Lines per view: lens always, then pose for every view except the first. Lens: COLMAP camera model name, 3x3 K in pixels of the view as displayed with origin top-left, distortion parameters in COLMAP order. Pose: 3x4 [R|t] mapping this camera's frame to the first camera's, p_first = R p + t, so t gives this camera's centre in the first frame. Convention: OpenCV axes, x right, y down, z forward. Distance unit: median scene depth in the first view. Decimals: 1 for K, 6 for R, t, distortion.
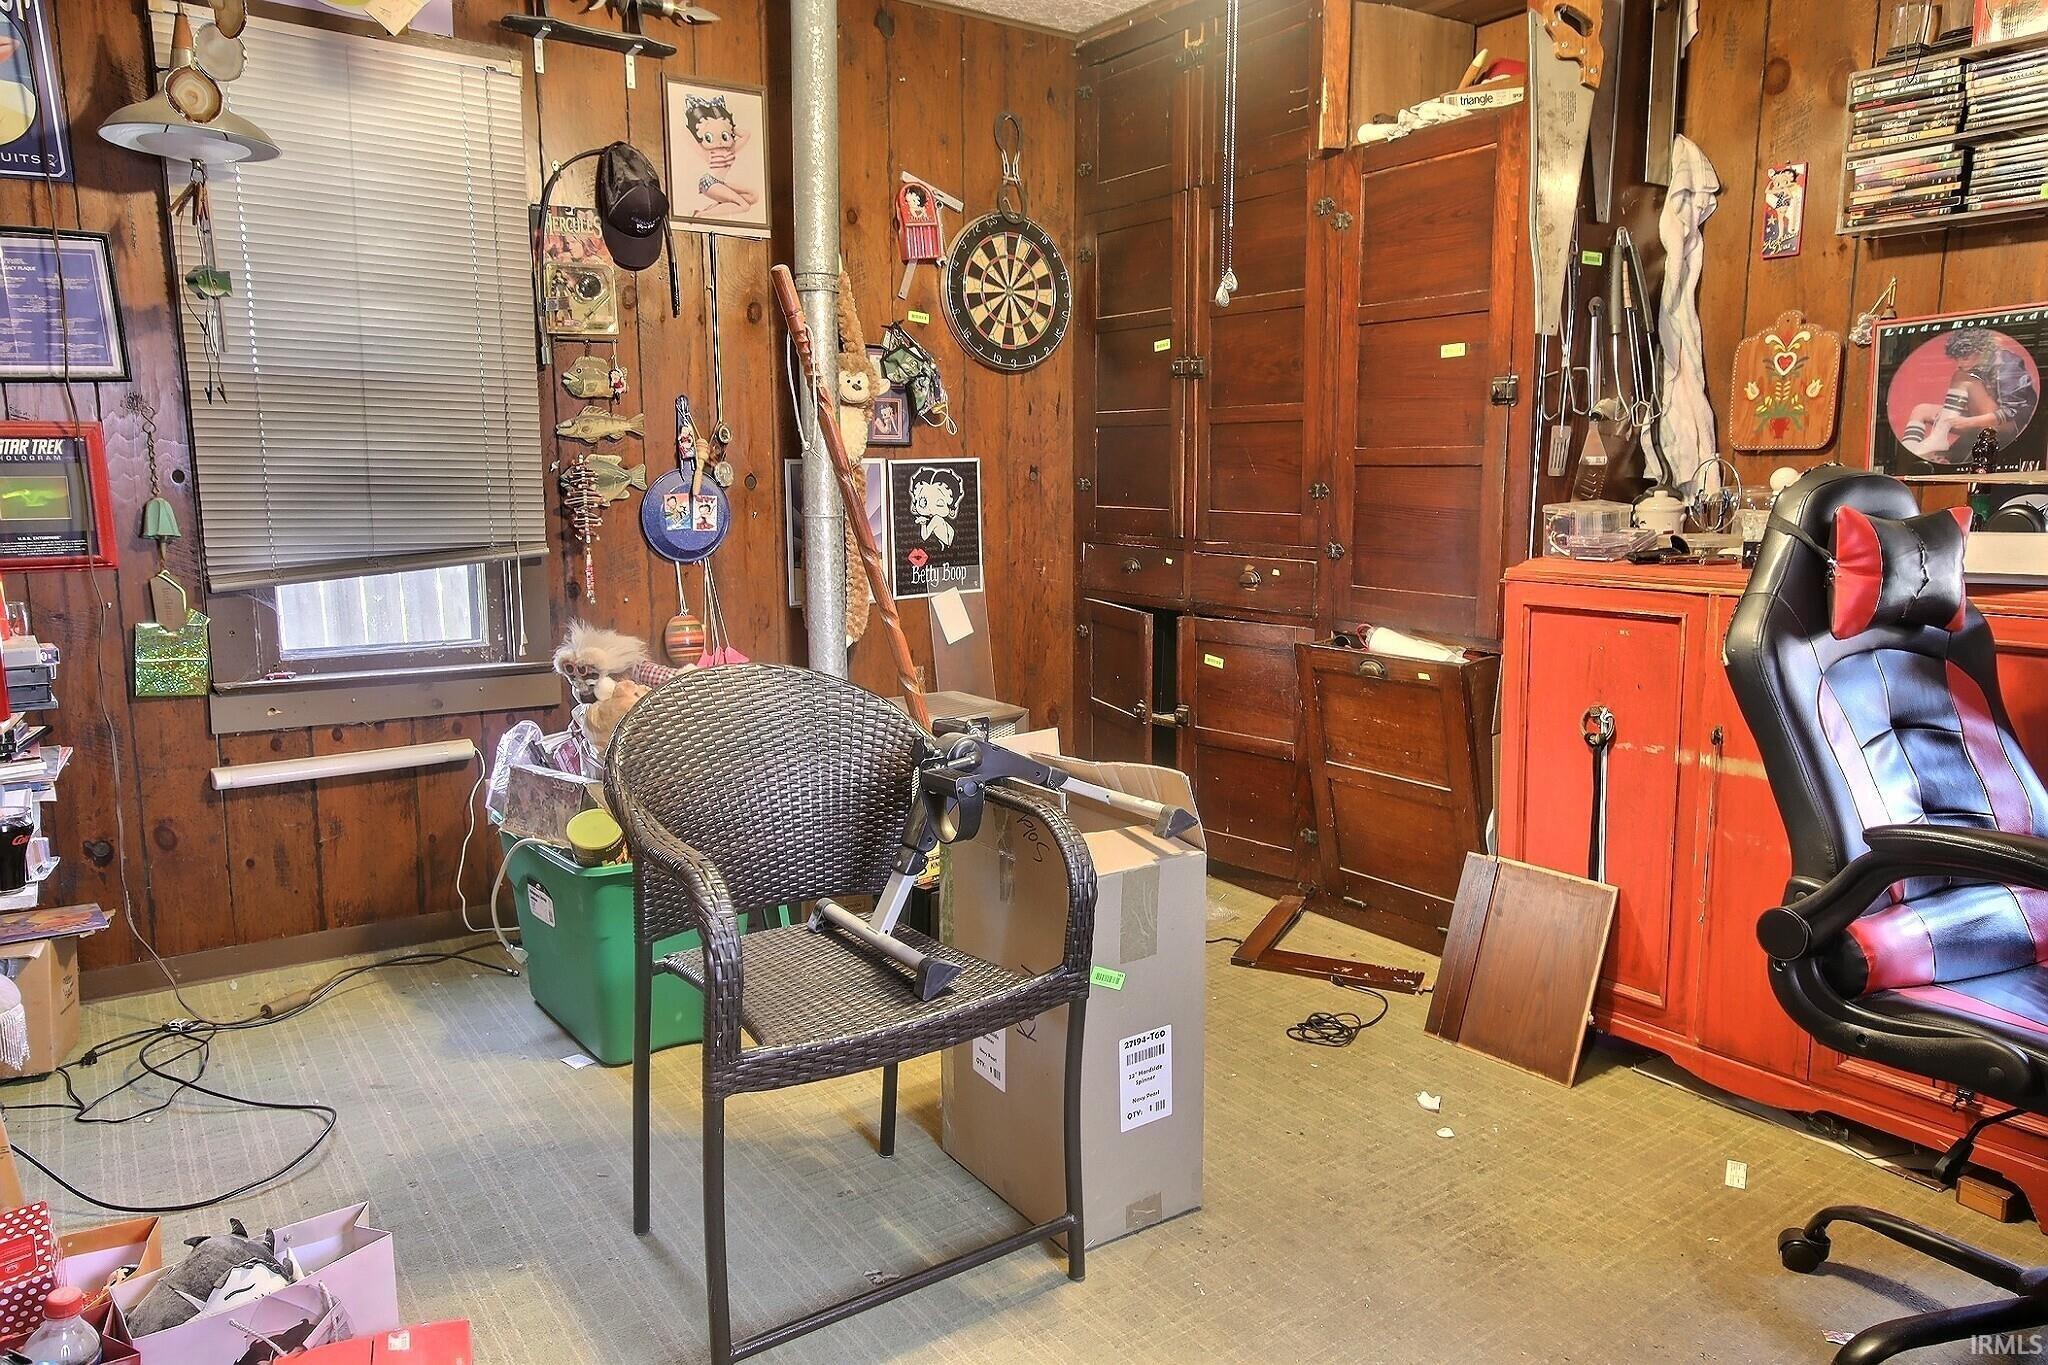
lens RADIAL K [[1394.1, 0, 1024.2], [0, 1394.1, 681.2], [0, 0, 1]] dist [0.021300, 0.005165]
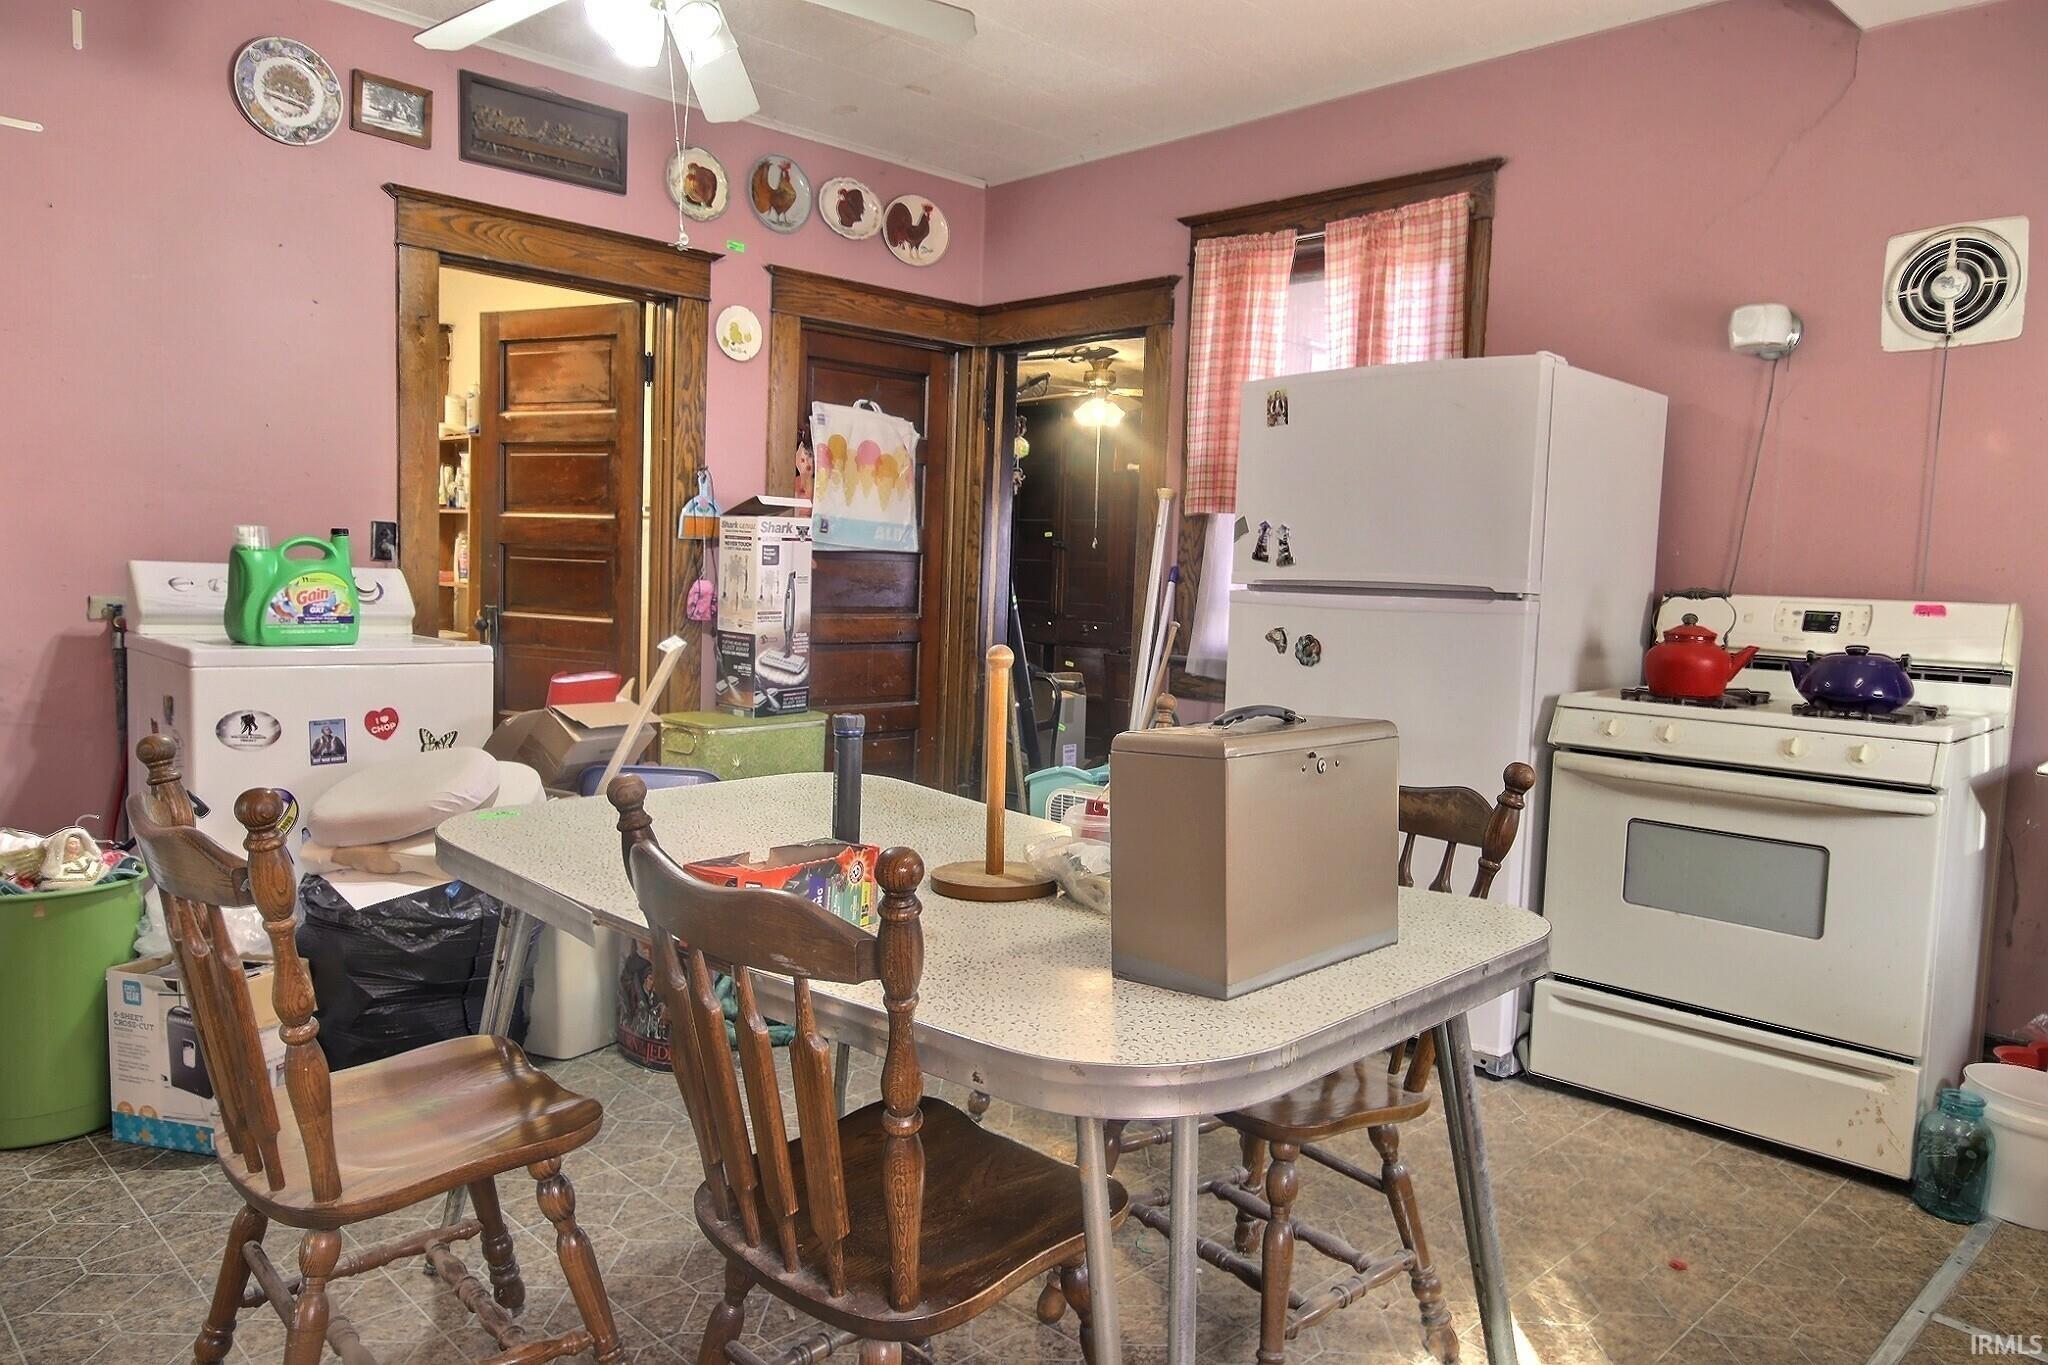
lens RADIAL K [[1394.1, 0, 1024.9], [0, 1394.1, 680.7], [0, 0, 1]] dist [0.021300, 0.005165]
pose [[0.986255, 0.016835, 0.164372, -0.355055], [-0.006847, 0.998105, -0.061144, 0.172503], [-0.165090, 0.059178, 0.984502, -1.445434]]
